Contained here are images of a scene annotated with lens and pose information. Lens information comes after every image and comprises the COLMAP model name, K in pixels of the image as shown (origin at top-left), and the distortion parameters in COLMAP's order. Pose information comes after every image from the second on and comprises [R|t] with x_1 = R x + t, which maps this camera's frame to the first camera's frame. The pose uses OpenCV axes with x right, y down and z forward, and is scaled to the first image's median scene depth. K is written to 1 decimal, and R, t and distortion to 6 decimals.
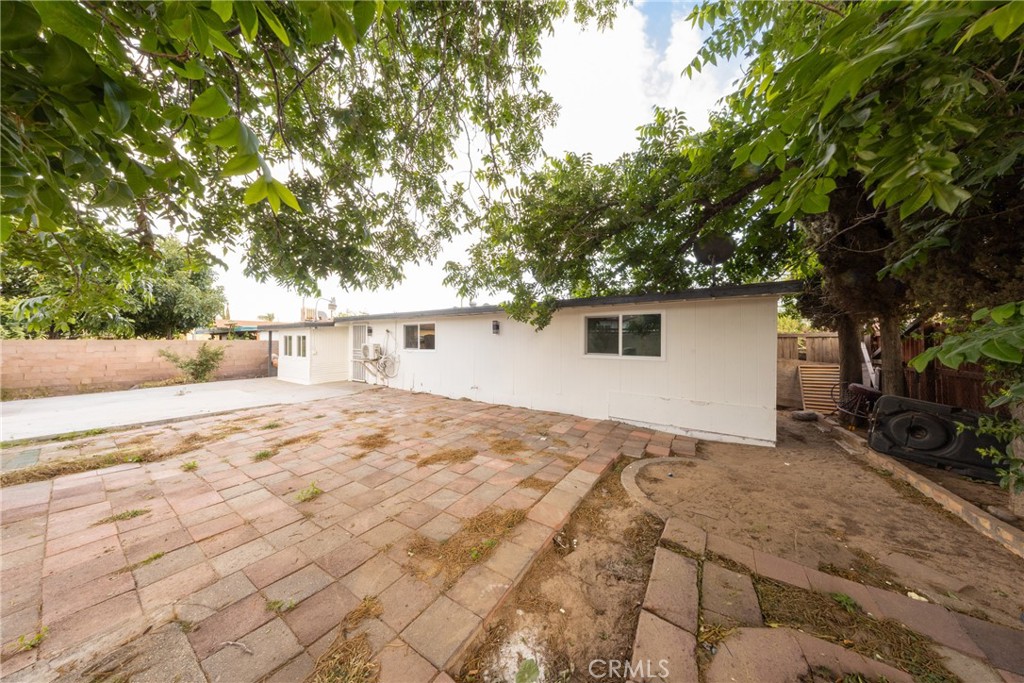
lens RADIAL K [[304.5, 0, 512.0], [0, 304.5, 341.5], [0, 0, 1]] dist [-0.000277, -0.000026]
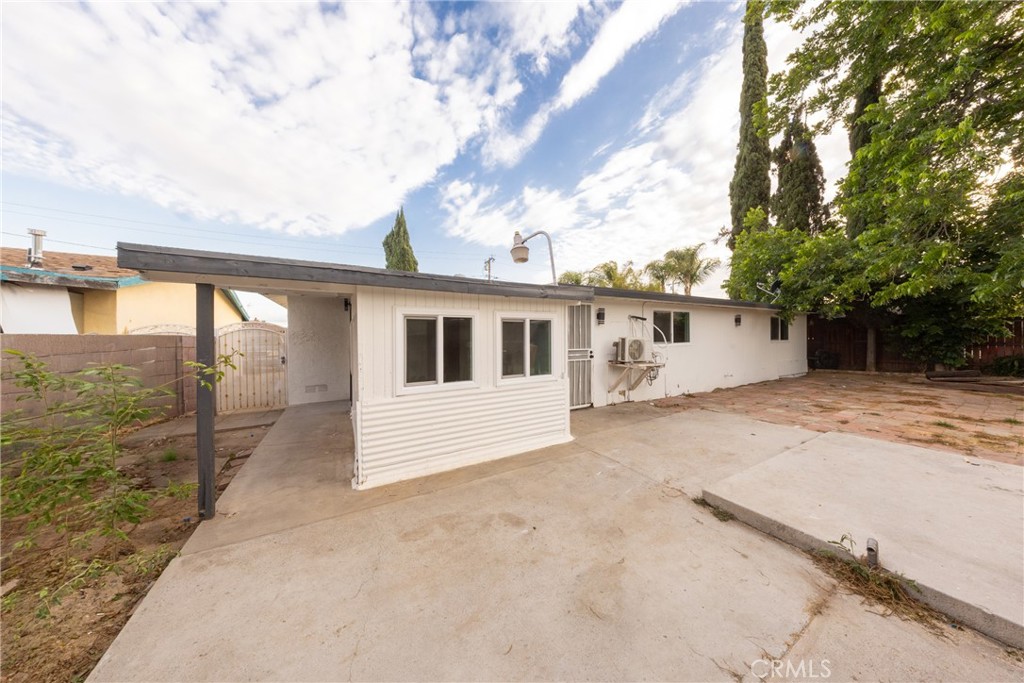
lens RADIAL K [[321.2, 0, 545.7], [0, 321.2, 334.2], [0, 0, 1]] dist [0.042983, -0.000006]
pose [[0.391539, -0.005597, 0.920145, -2.063491], [0.007704, 0.999966, 0.002805, -0.003398], [-0.920129, 0.005990, 0.391568, 1.648142]]
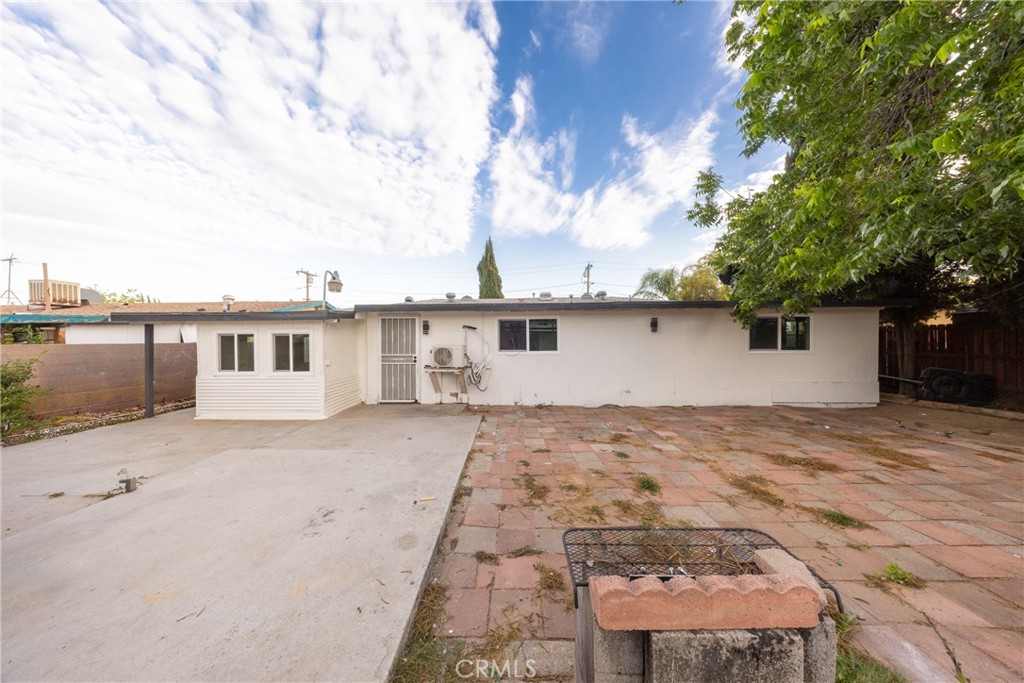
lens RADIAL K [[304.5, 0, 512.0], [0, 304.5, 341.5], [0, 0, 1]] dist [-0.000277, -0.000026]
pose [[0.840290, -0.015667, 0.541910, -1.299267], [0.009638, 0.999856, 0.013961, -0.017614], [-0.542051, -0.006509, 0.840320, 0.616088]]
